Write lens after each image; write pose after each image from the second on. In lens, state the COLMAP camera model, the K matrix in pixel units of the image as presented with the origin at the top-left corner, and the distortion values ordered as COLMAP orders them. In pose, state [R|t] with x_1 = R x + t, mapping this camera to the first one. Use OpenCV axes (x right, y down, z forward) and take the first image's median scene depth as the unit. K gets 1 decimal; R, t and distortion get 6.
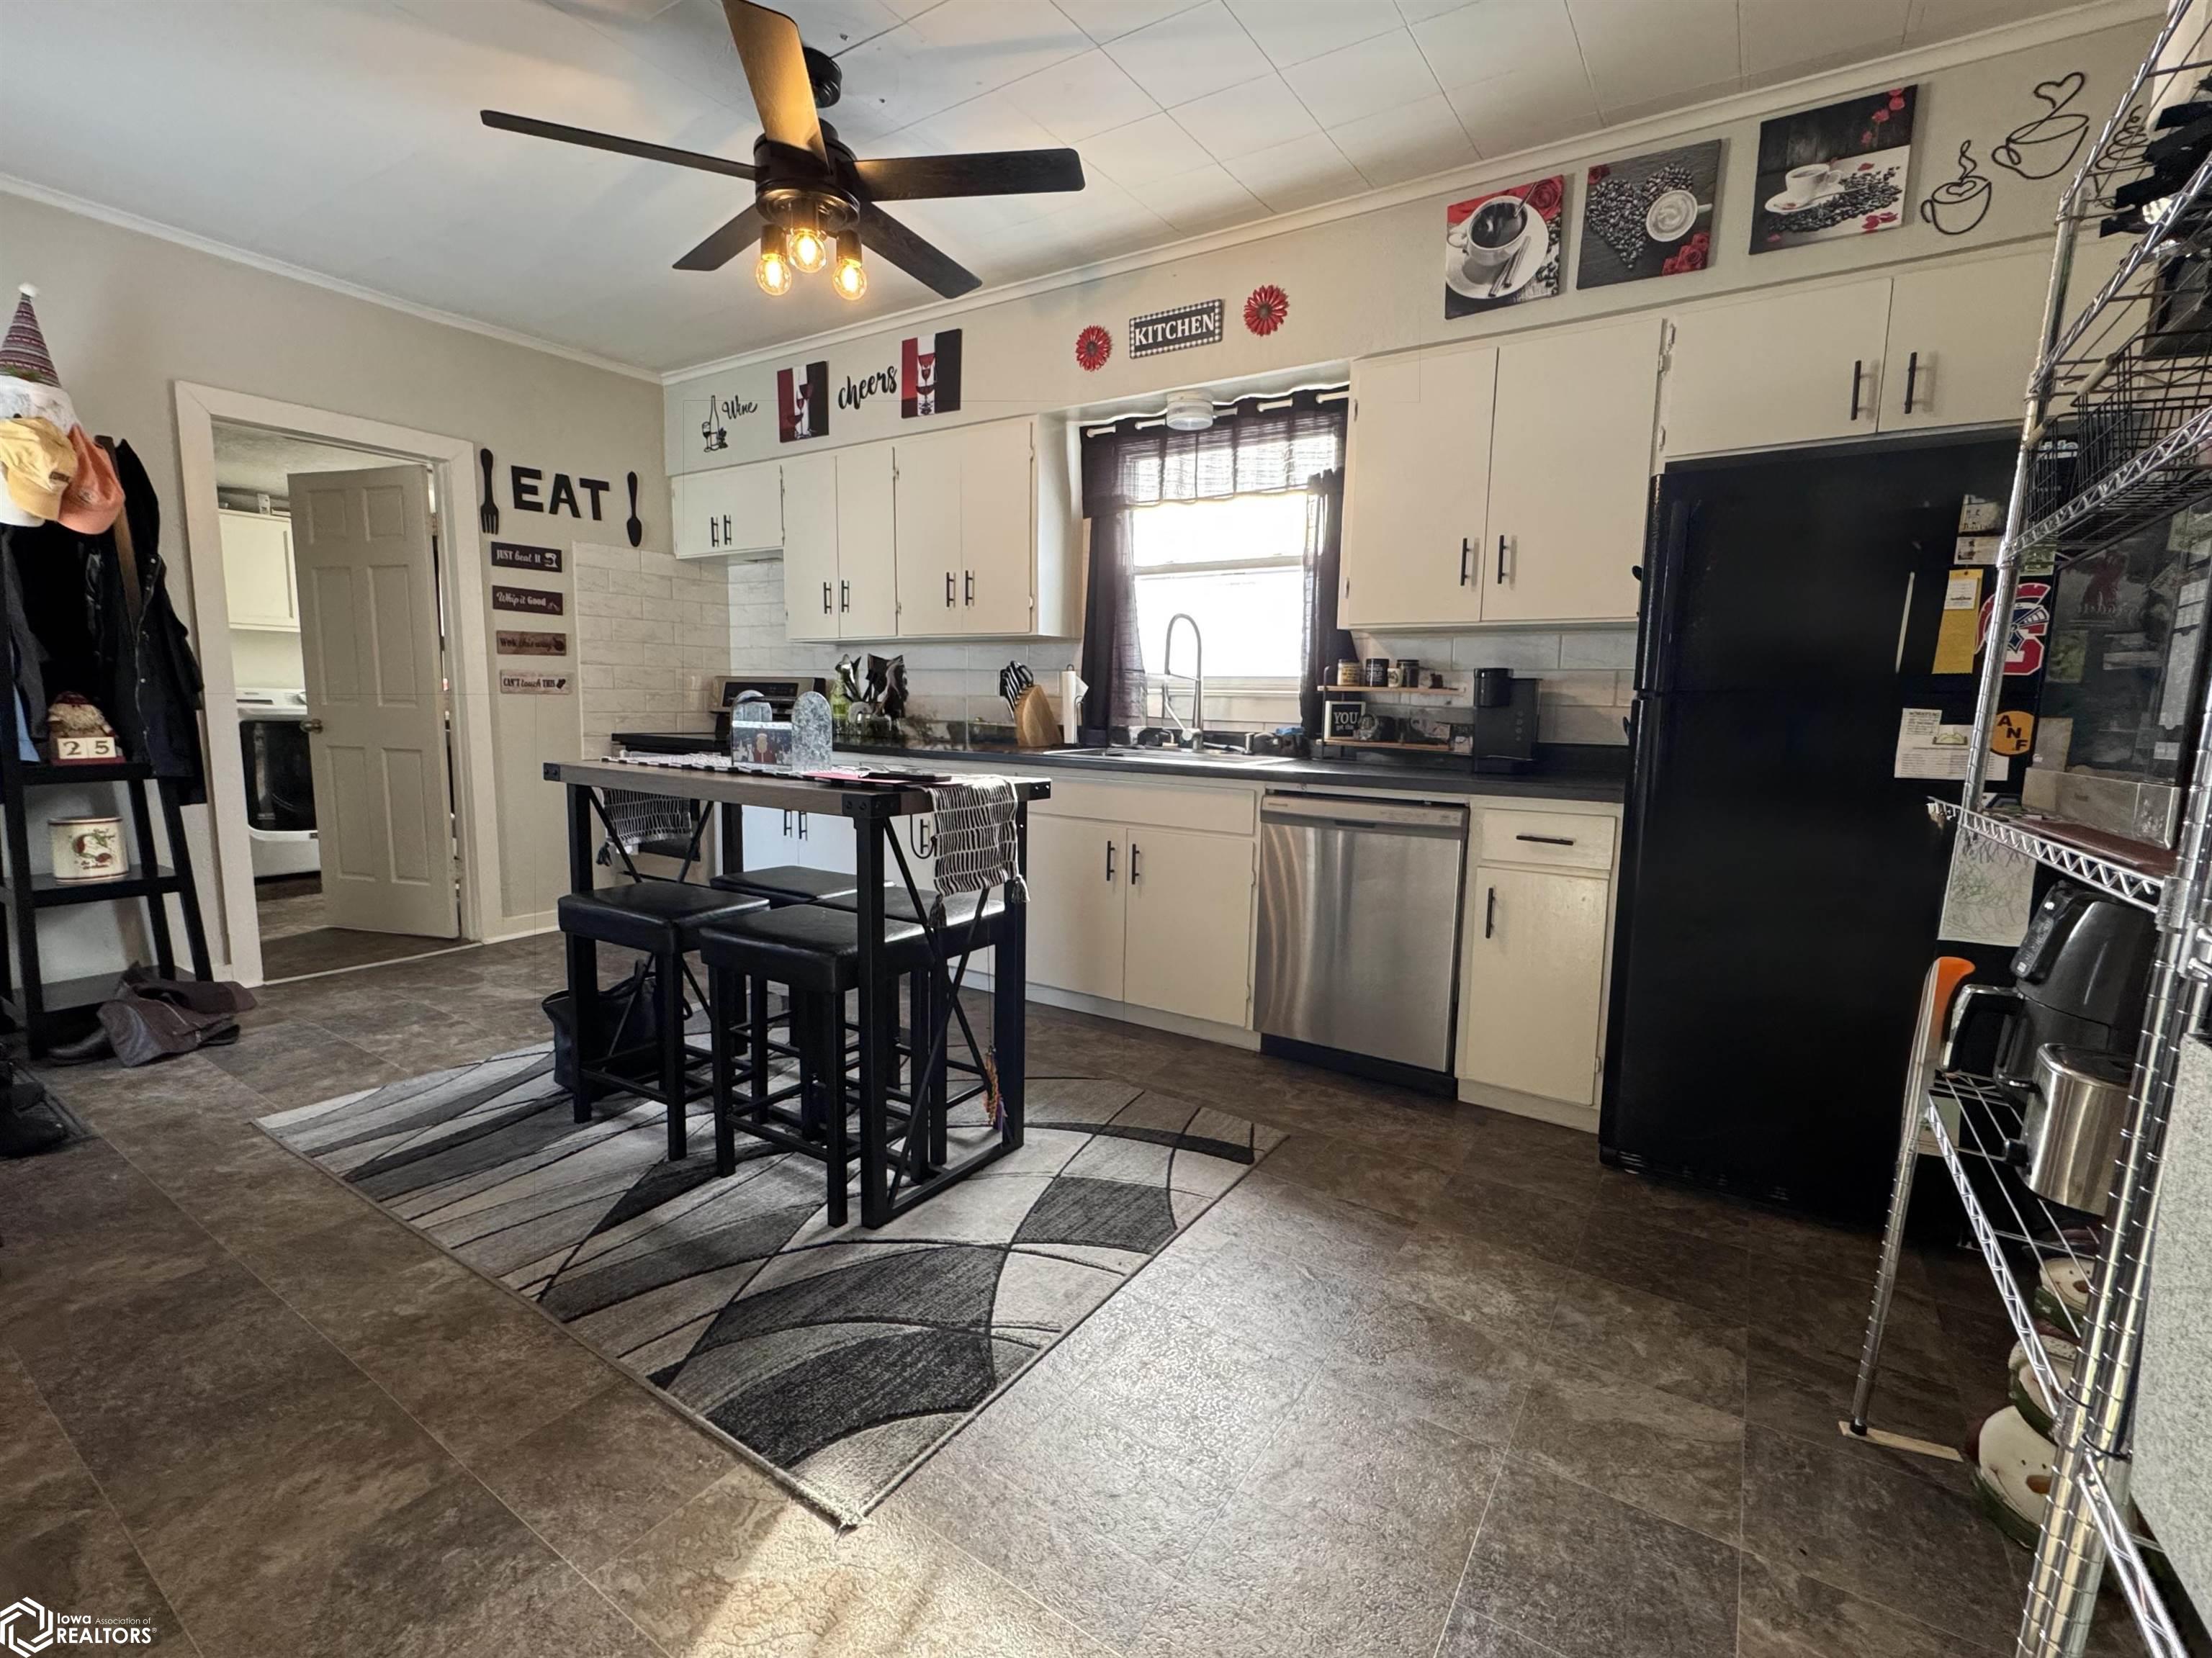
lens RADIAL K [[957.2, 0, 1092.2], [0, 957.2, 820.4], [0, 0, 1]] dist [0.000506, -0.000322]
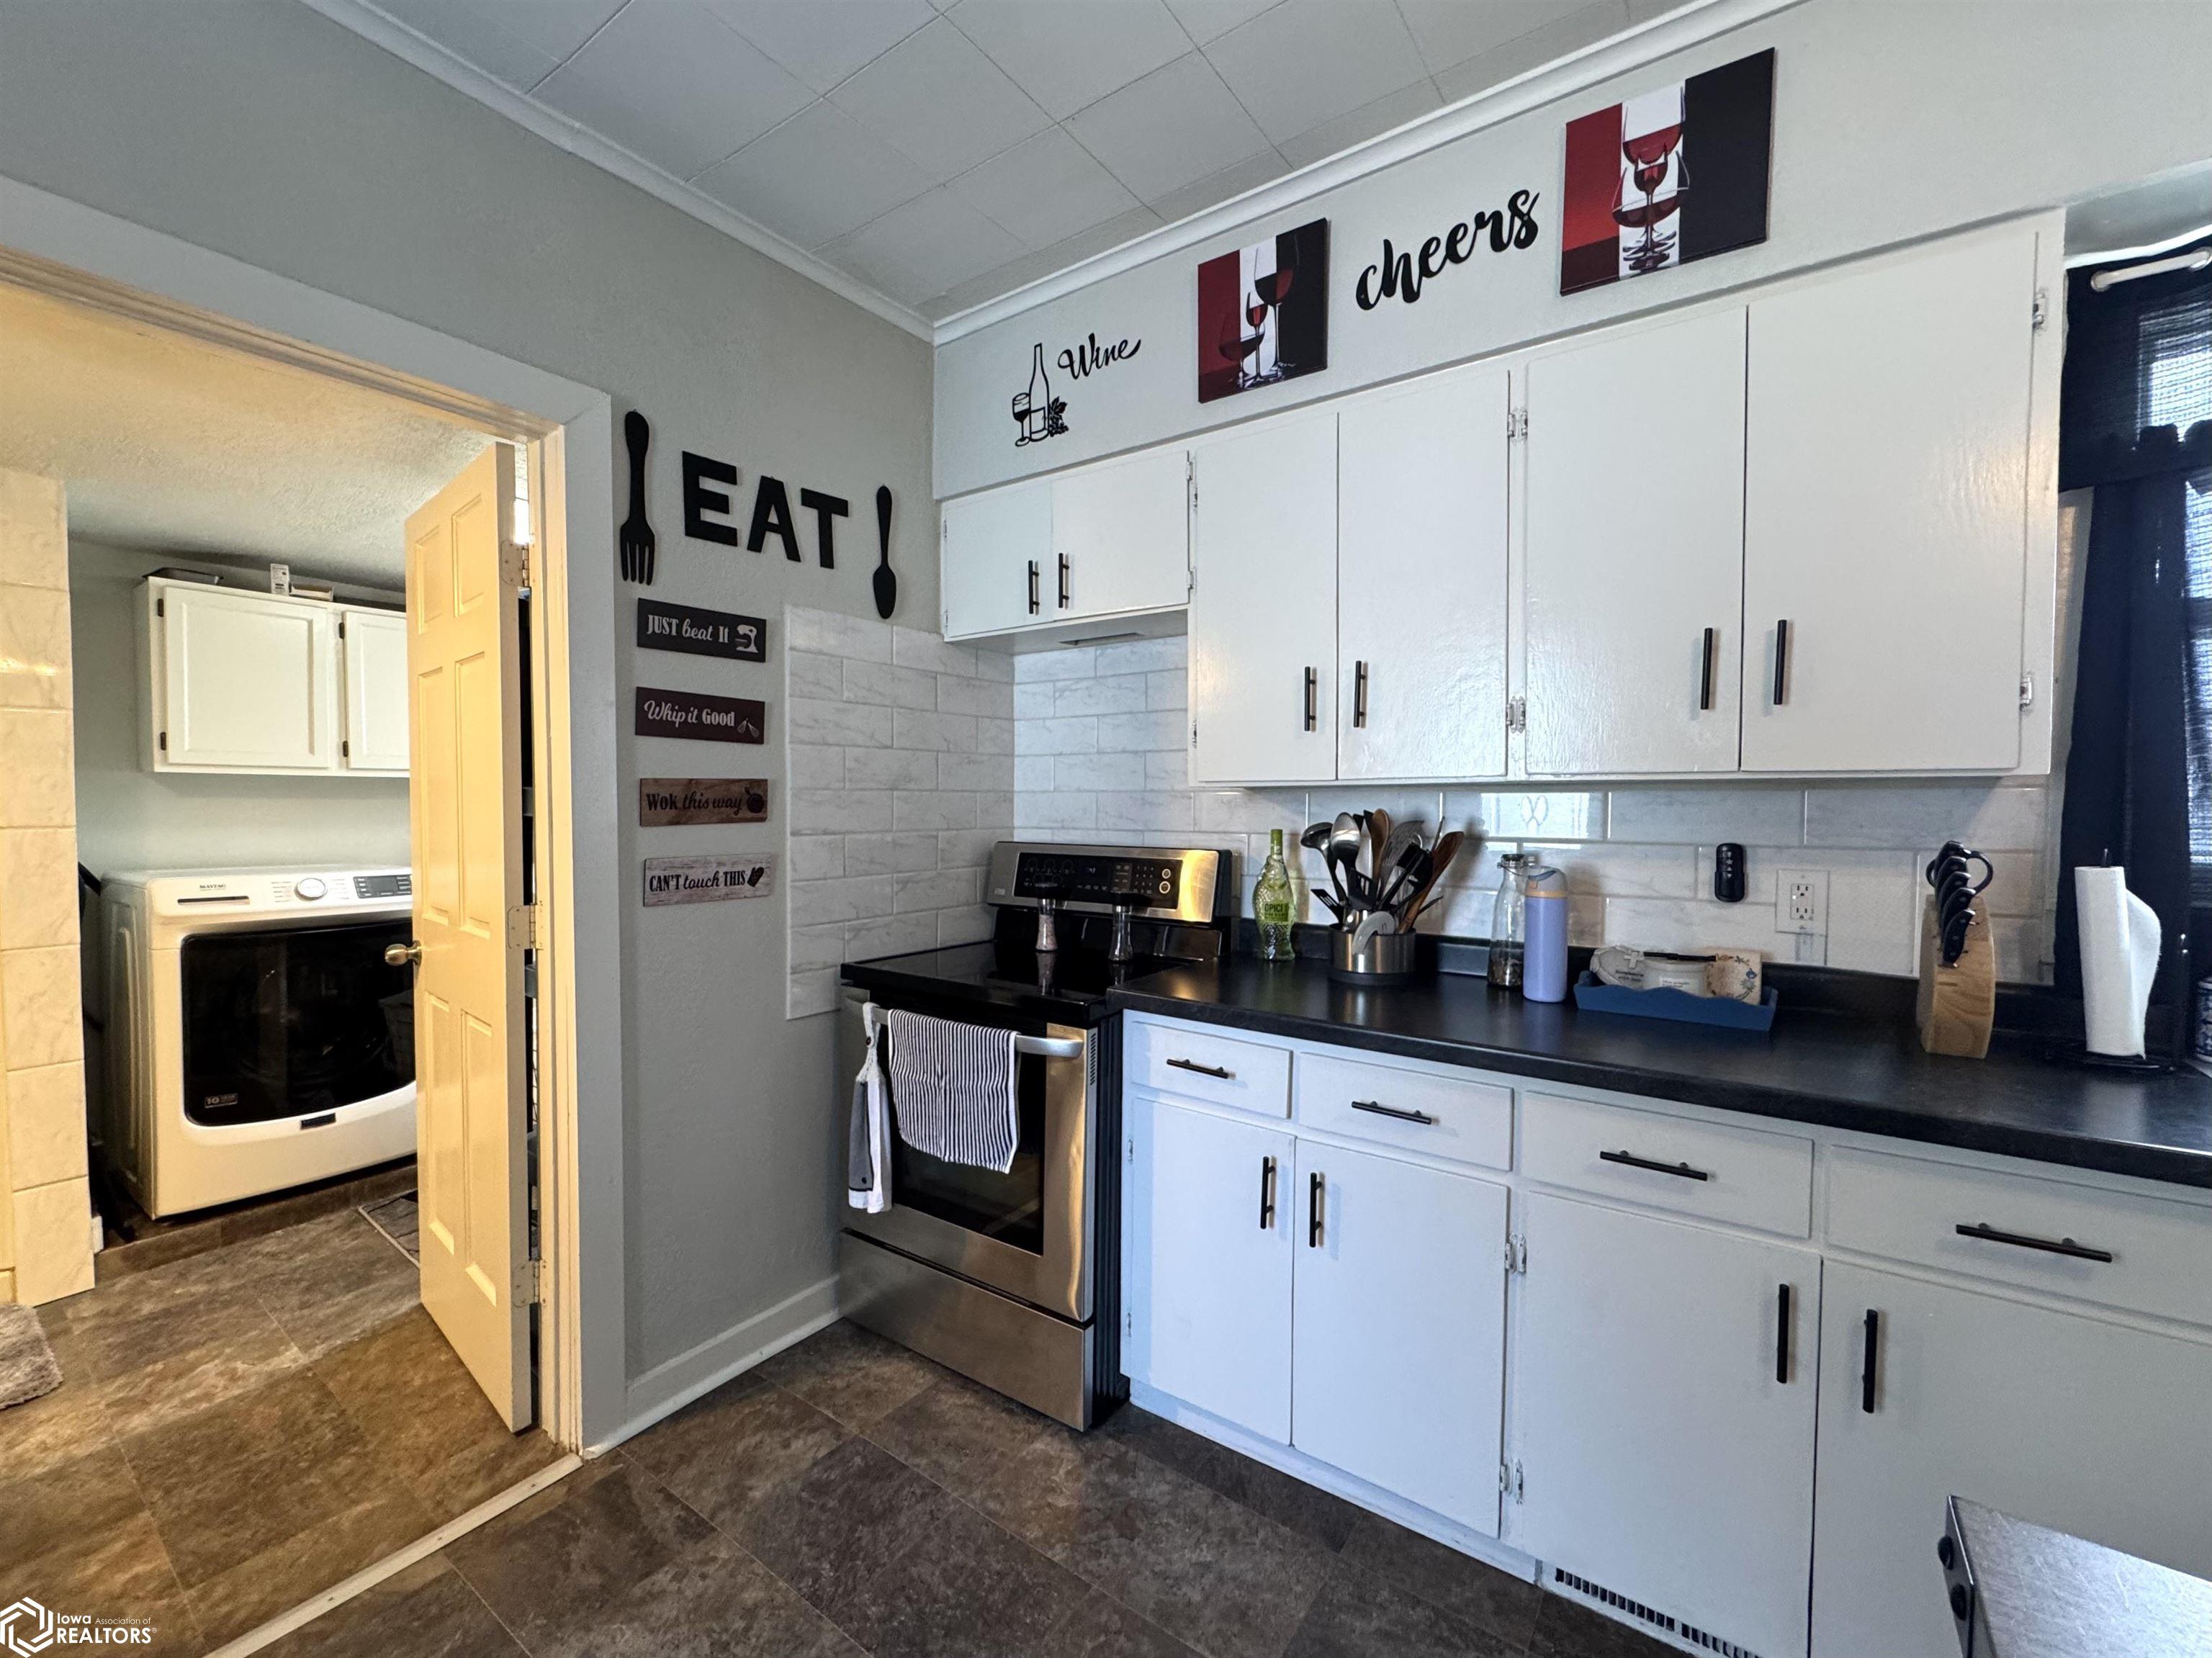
lens RADIAL K [[901.8, 0, 1111.0], [0, 901.8, 829.1], [0, 0, 1]] dist [0.001009, -0.000157]
pose [[0.999068, -0.014847, -0.040526, -0.357796], [0.010762, 0.995005, -0.099239, -0.122328], [0.041797, 0.098710, 0.994238, 0.546235]]
